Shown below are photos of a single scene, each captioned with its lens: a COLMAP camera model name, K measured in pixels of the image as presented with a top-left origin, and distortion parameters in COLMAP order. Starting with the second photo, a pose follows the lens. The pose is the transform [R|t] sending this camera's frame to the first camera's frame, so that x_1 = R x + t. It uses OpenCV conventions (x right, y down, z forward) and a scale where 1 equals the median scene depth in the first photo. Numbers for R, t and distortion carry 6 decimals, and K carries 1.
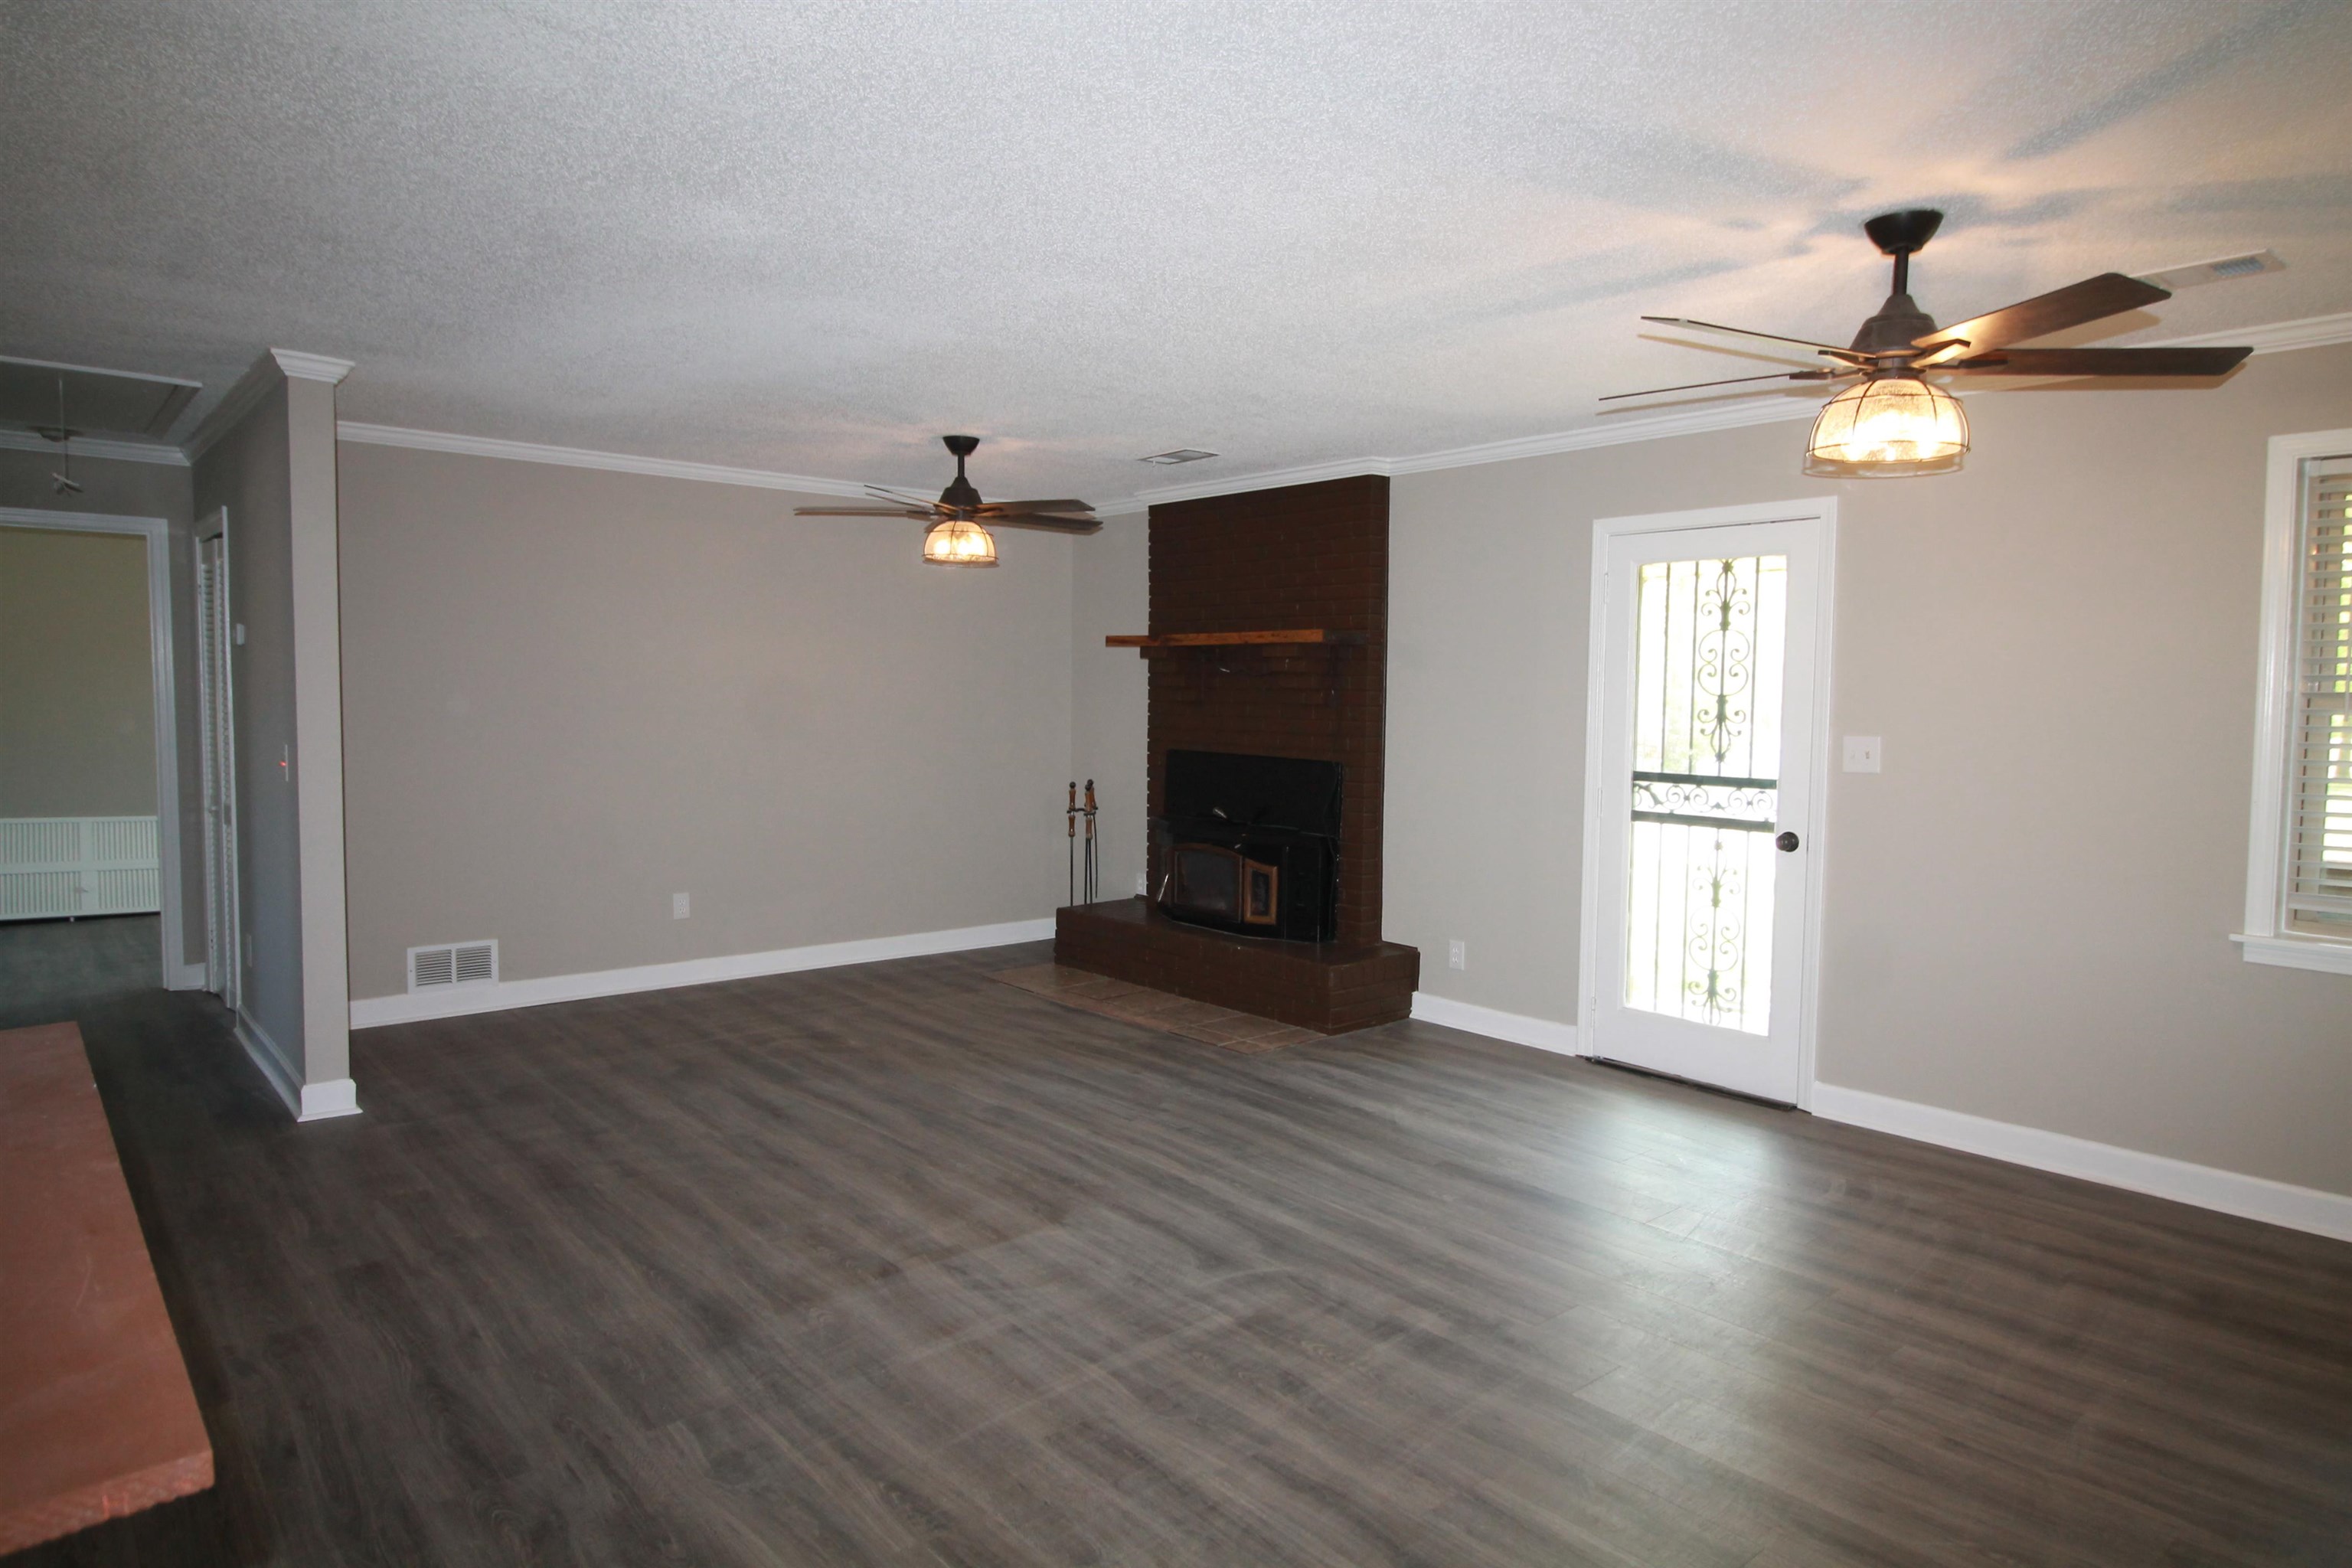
lens RADIAL K [[1387.8, 0, 1199.6], [0, 1387.8, 776.0], [0, 0, 1]] dist [-0.007938, -0.001685]
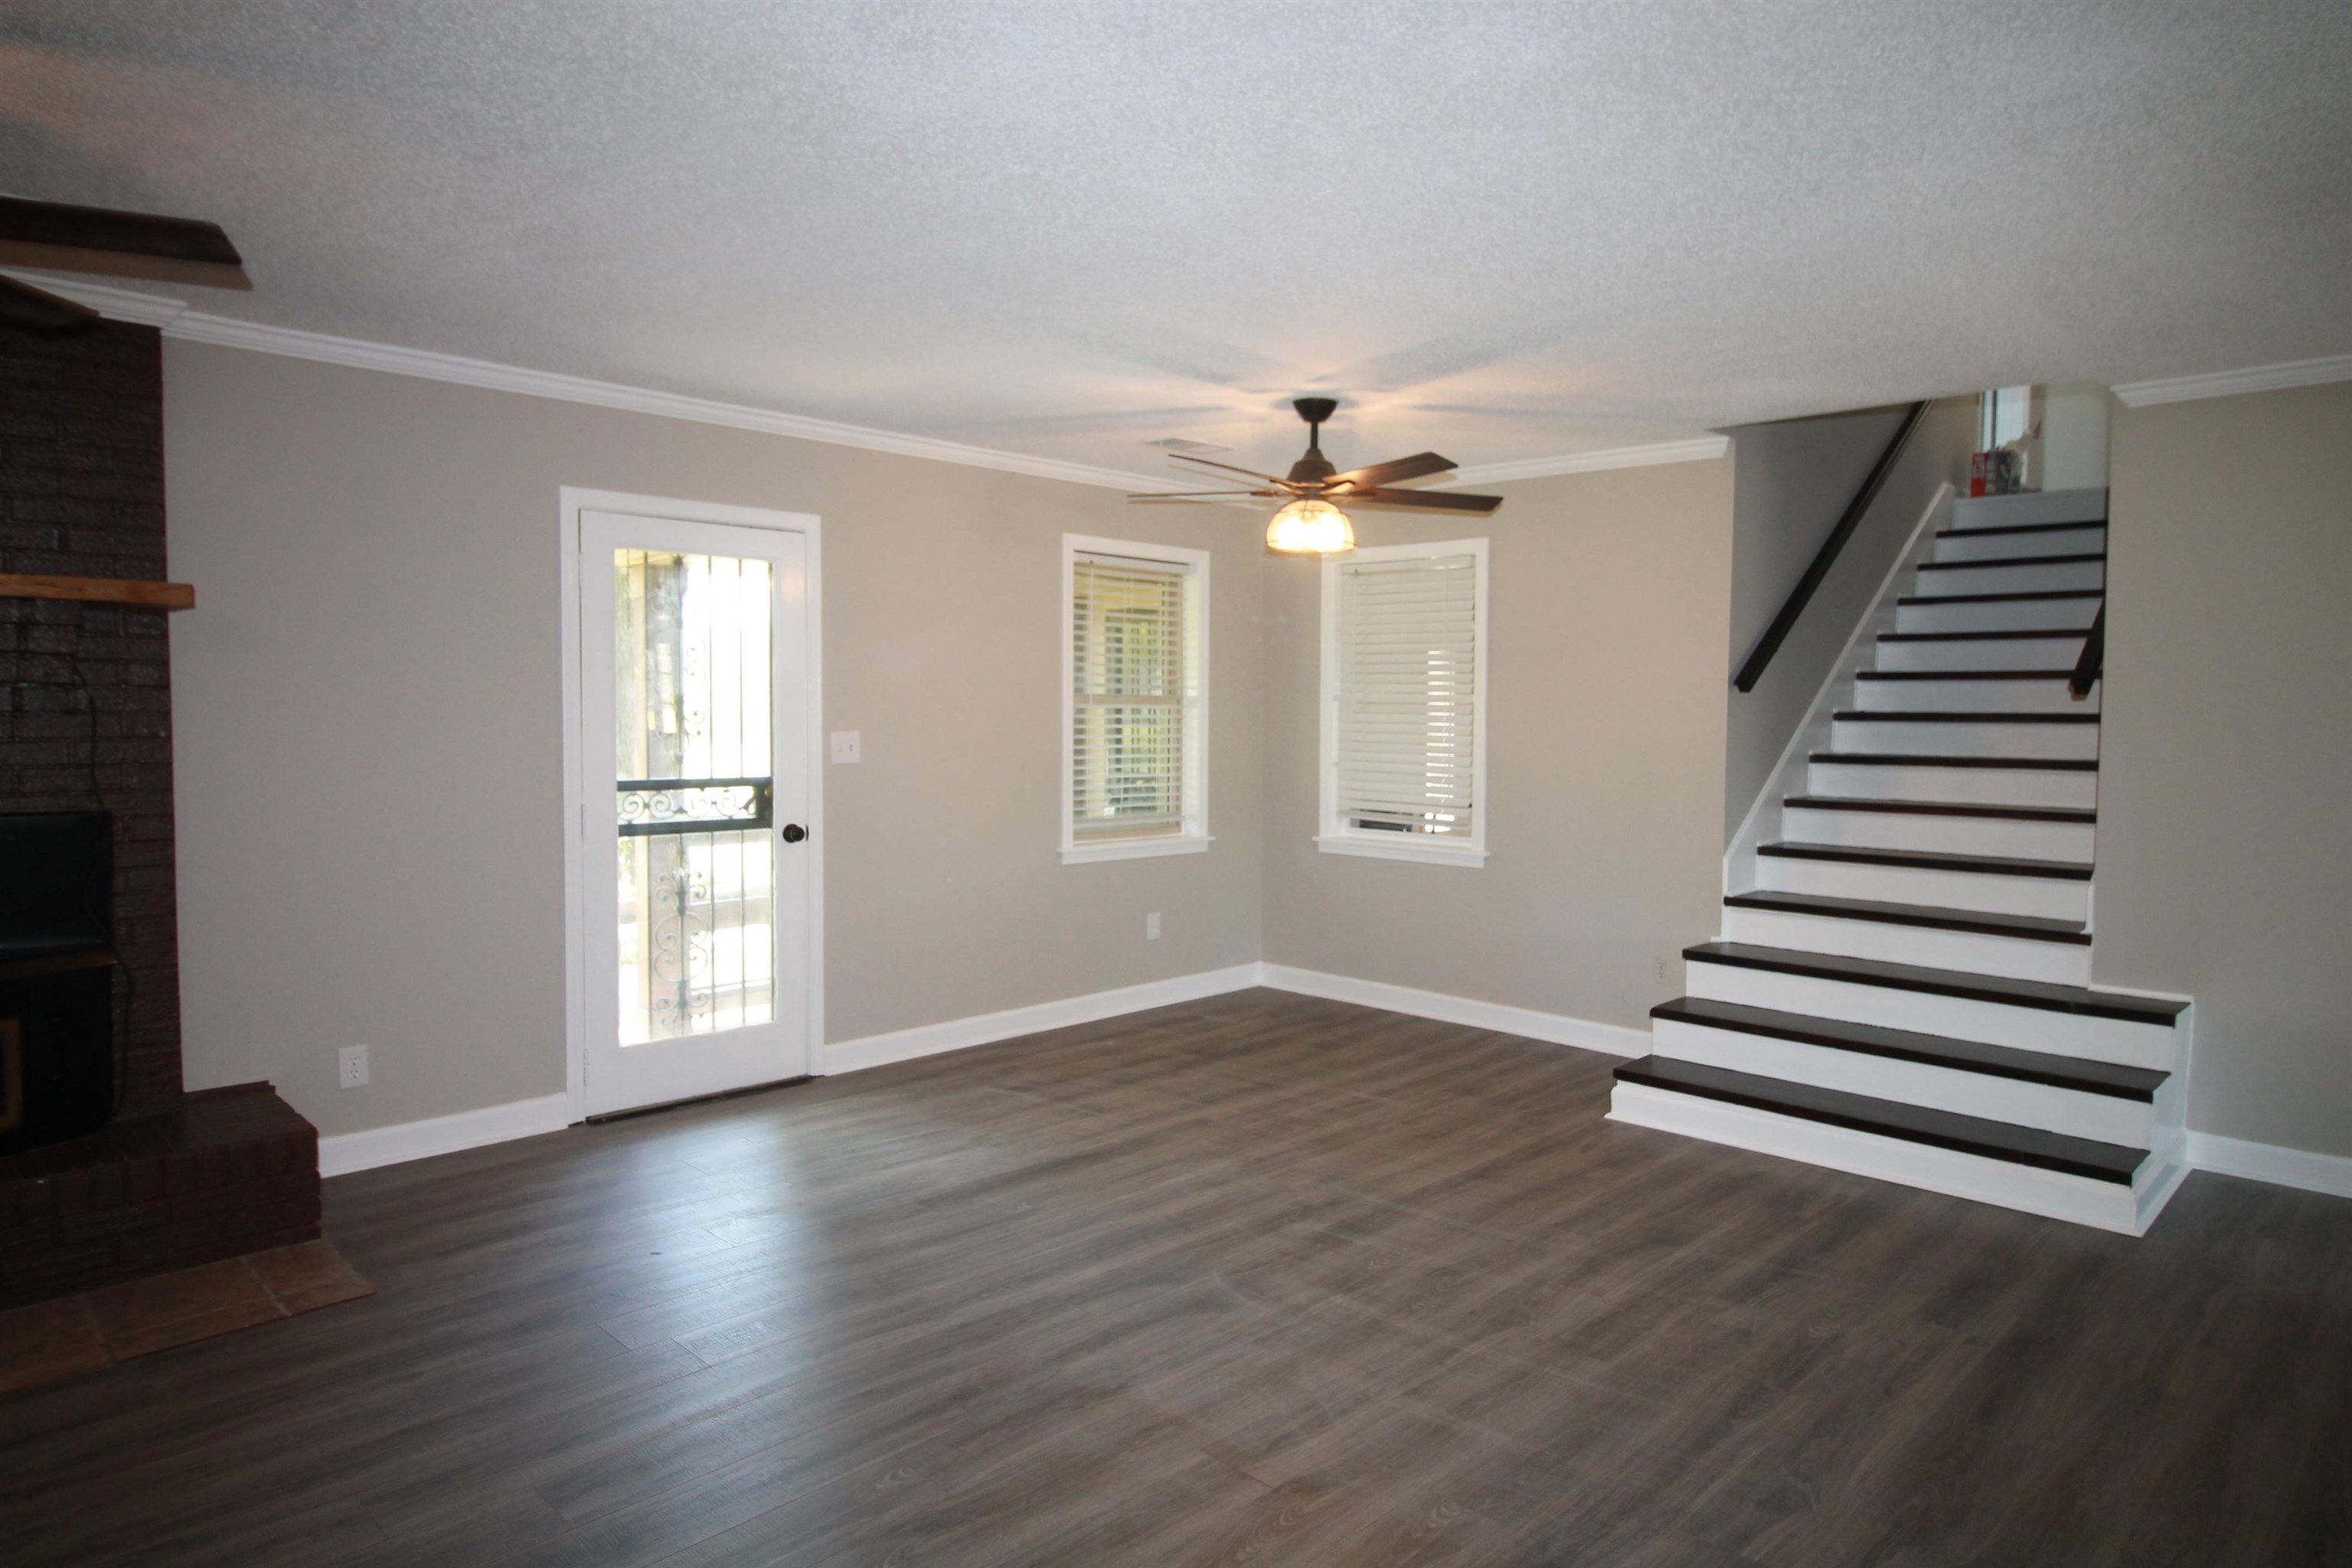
lens RADIAL K [[1387.8, 0, 1194.5], [0, 1387.8, 787.6], [0, 0, 1]] dist [-0.007938, -0.001685]
pose [[-0.068198, -0.075407, 0.994818, -0.890665], [0.052524, 0.995485, 0.079058, -0.075537], [-0.996288, 0.057643, -0.063930, 1.033928]]
